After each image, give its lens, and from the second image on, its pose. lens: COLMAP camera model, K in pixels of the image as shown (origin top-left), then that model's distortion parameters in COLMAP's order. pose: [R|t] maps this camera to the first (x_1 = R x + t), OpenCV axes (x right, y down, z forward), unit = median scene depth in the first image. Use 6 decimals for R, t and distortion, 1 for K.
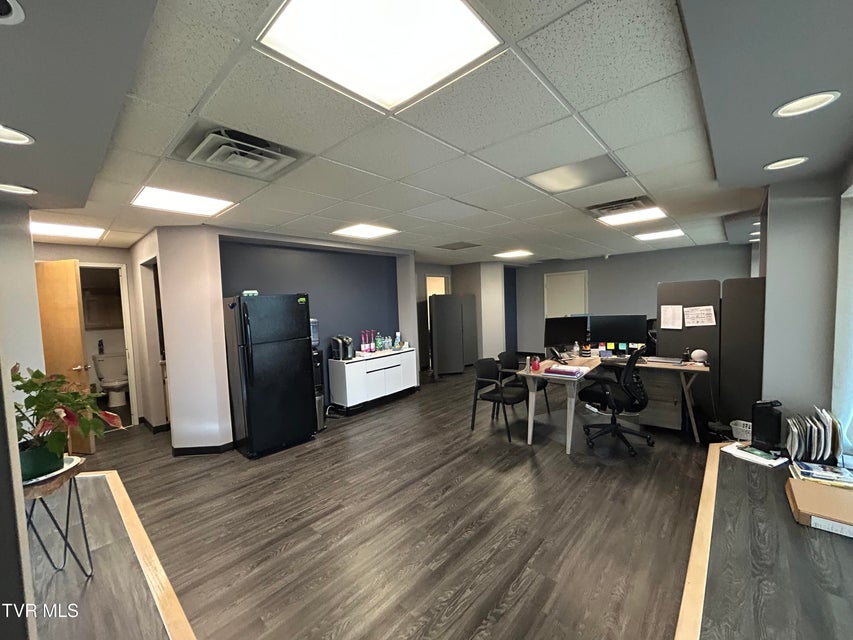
lens RADIAL K [[344.3, 0, 427.8], [0, 344.3, 320.4], [0, 0, 1]] dist [0.001678, -0.000231]
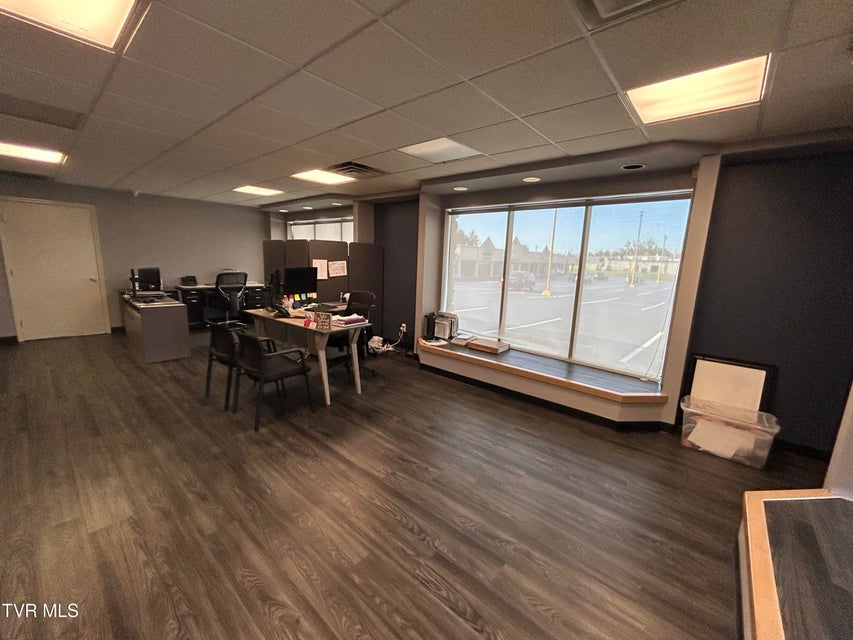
lens RADIAL K [[344.3, 0, 428.3], [0, 344.3, 320.5], [0, 0, 1]] dist [0.001678, -0.000231]
pose [[-0.019500, -0.142168, 0.989650, -0.883718], [0.024088, 0.989485, 0.142619, 0.007117], [-0.999520, 0.026619, -0.015870, 1.076016]]
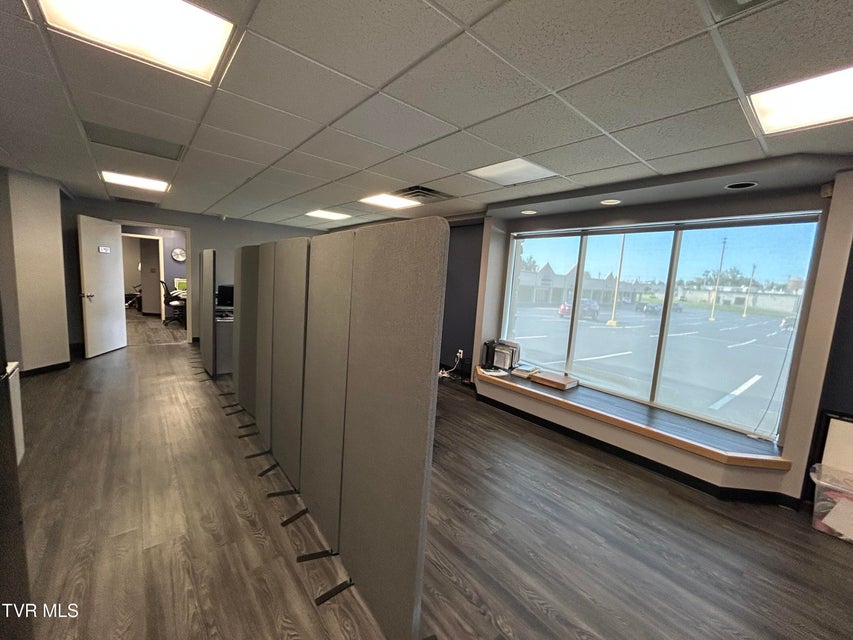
lens RADIAL K [[344.3, 0, 429.0], [0, 344.3, 320.7], [0, 0, 1]] dist [0.001678, -0.000231]
pose [[0.134063, -0.074400, 0.988176, -0.812713], [-0.008692, 0.997051, 0.076247, -0.000415], [-0.990935, -0.018811, 0.133021, 1.112381]]
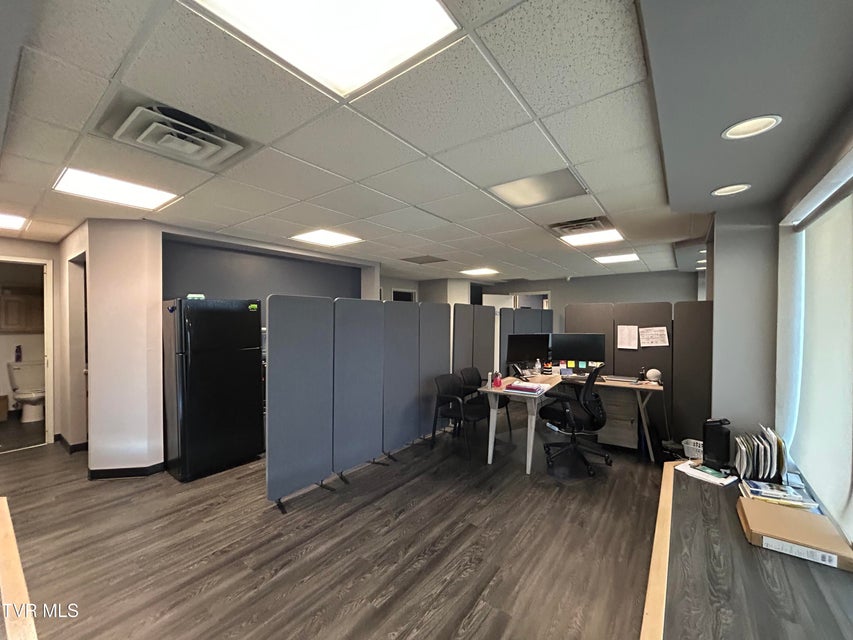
lens RADIAL K [[344.3, 0, 428.0], [0, 344.3, 320.4], [0, 0, 1]] dist [0.001678, -0.000231]
pose [[0.995396, 0.033859, 0.089672, 0.032532], [-0.029192, 0.998175, -0.052857, 0.020663], [-0.091298, 0.049996, 0.994568, 0.050361]]
